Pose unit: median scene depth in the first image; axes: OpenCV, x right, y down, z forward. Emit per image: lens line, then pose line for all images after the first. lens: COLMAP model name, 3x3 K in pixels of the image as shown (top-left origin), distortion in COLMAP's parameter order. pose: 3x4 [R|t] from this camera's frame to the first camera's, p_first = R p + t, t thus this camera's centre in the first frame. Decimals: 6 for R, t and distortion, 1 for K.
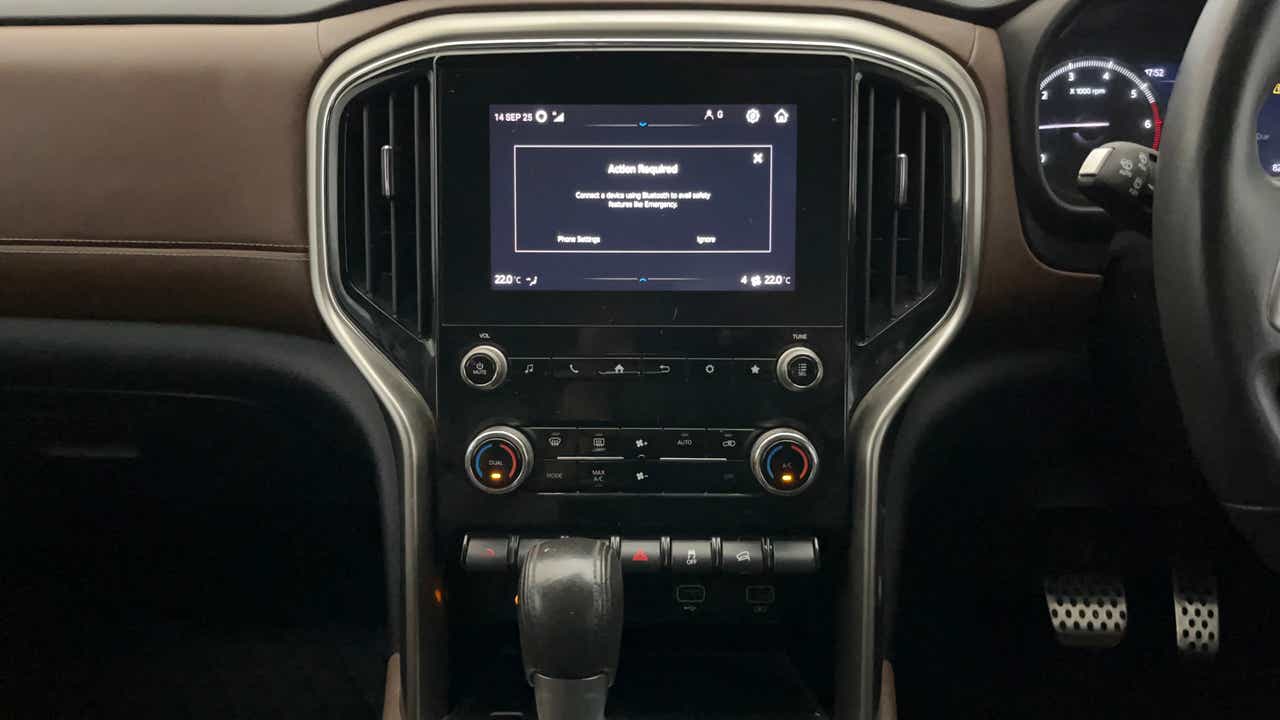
lens RADIAL K [[968.2, 0, 641.8], [0, 968.2, 363.2], [0, 0, 1]] dist [0.019098, -0.029670]
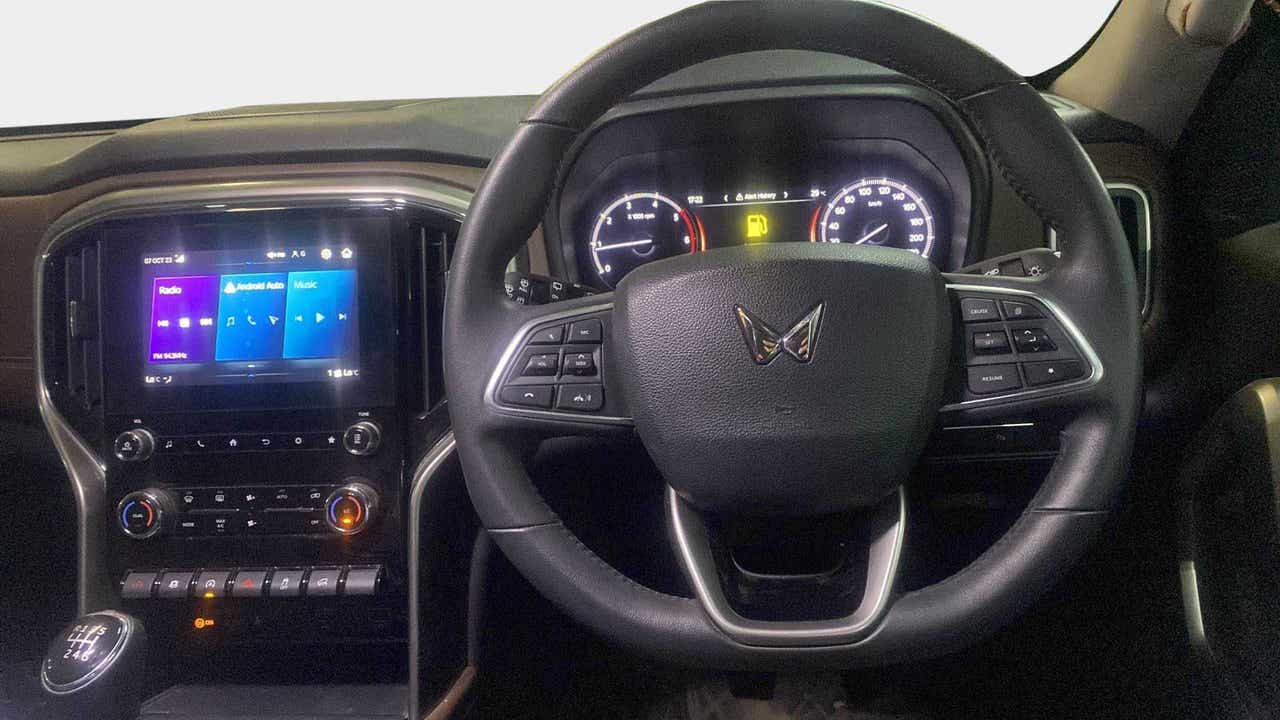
lens RADIAL K [[968.2, 0, 631.1], [0, 968.2, 349.8], [0, 0, 1]] dist [0.019098, -0.029670]
pose [[0.997625, -0.035077, -0.059280, 0.607802], [0.029428, 0.995173, -0.093616, 0.019771], [0.062278, 0.091649, 0.993842, -0.312439]]
